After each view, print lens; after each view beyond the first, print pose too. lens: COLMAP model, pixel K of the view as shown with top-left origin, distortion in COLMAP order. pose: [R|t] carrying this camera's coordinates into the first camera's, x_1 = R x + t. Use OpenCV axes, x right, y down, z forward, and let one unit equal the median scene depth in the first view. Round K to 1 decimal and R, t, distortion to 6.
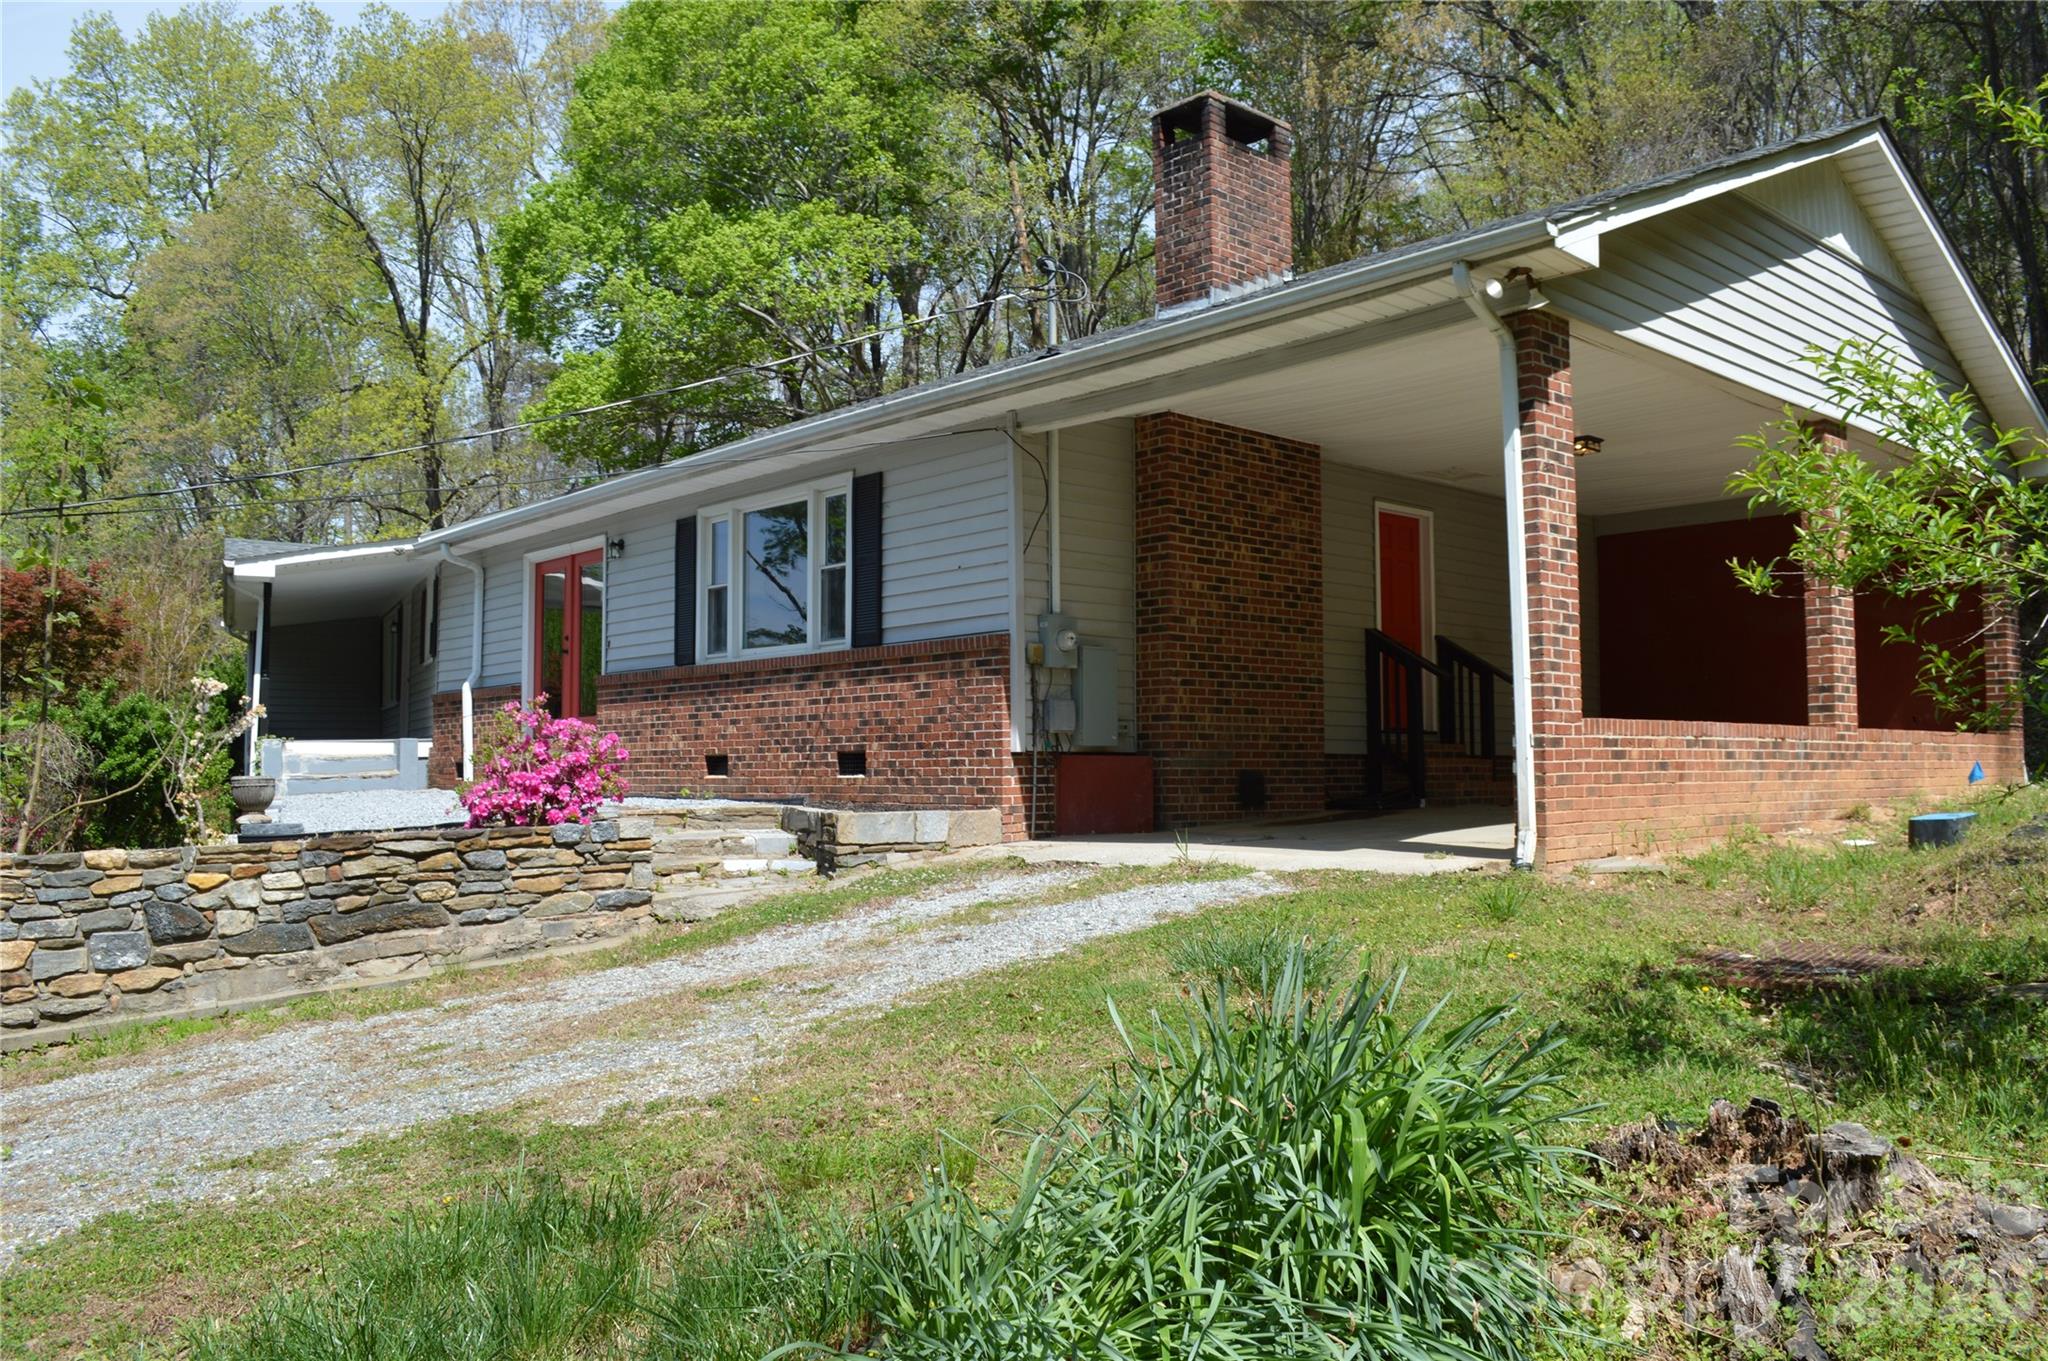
lens RADIAL K [[1567.0, 0, 1024.0], [0, 1567.0, 680.5], [0, 0, 1]] dist [-0.073455, 0.009905]
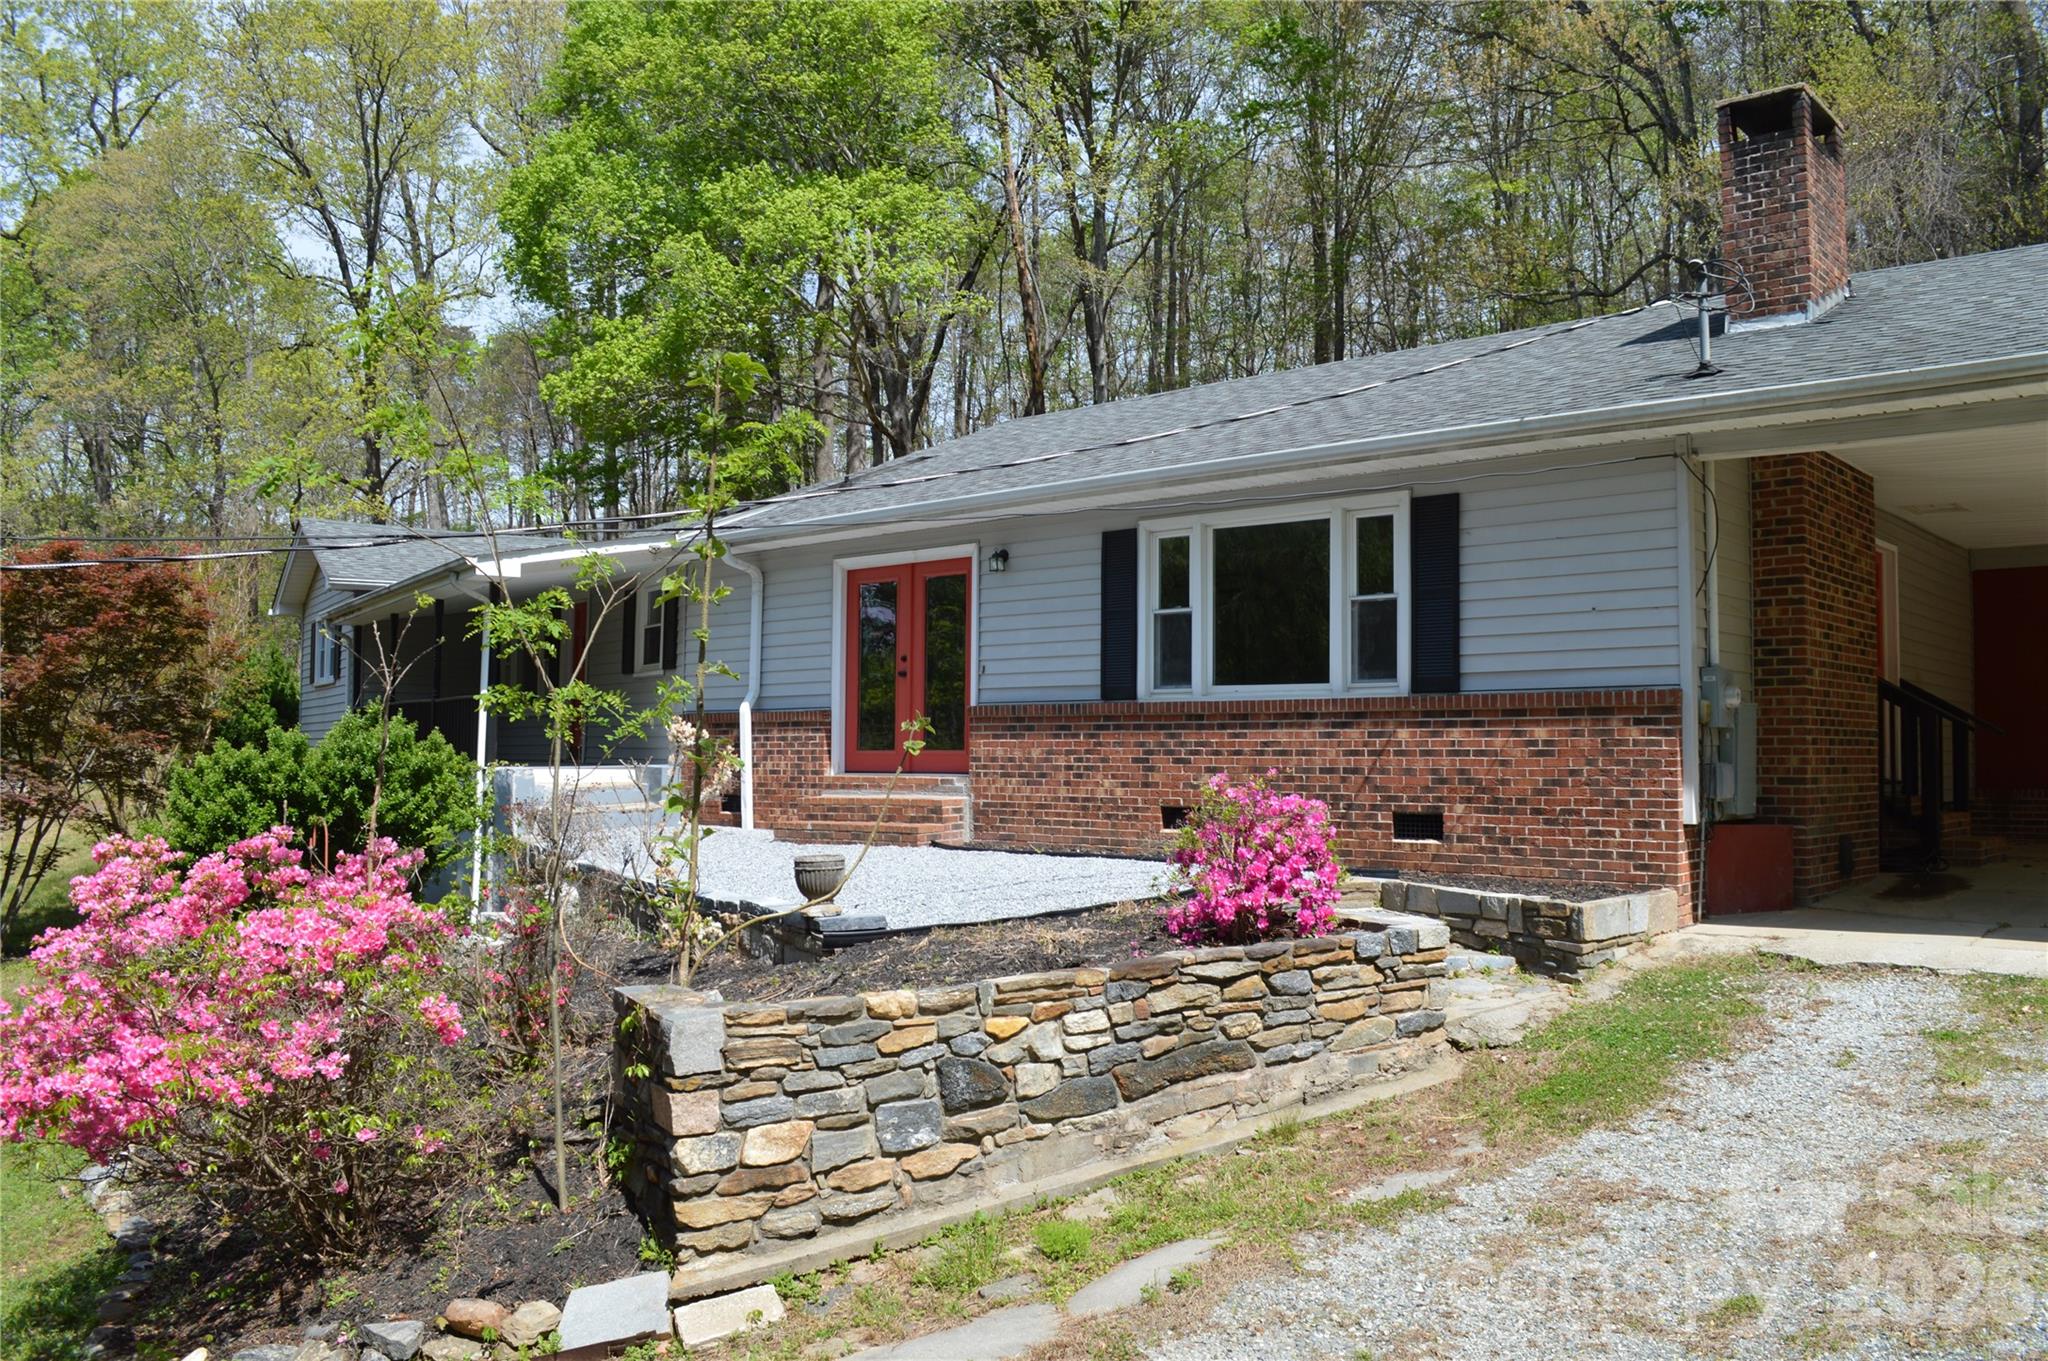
lens RADIAL K [[1567.0, 0, 1024.0], [0, 1567.0, 680.5], [0, 0, 1]] dist [-0.073455, 0.009905]
pose [[0.994313, 0.015133, 0.105413, -0.513078], [-0.016503, 0.999790, 0.012130, -0.042991], [-0.105207, -0.013801, 0.994355, 0.194425]]
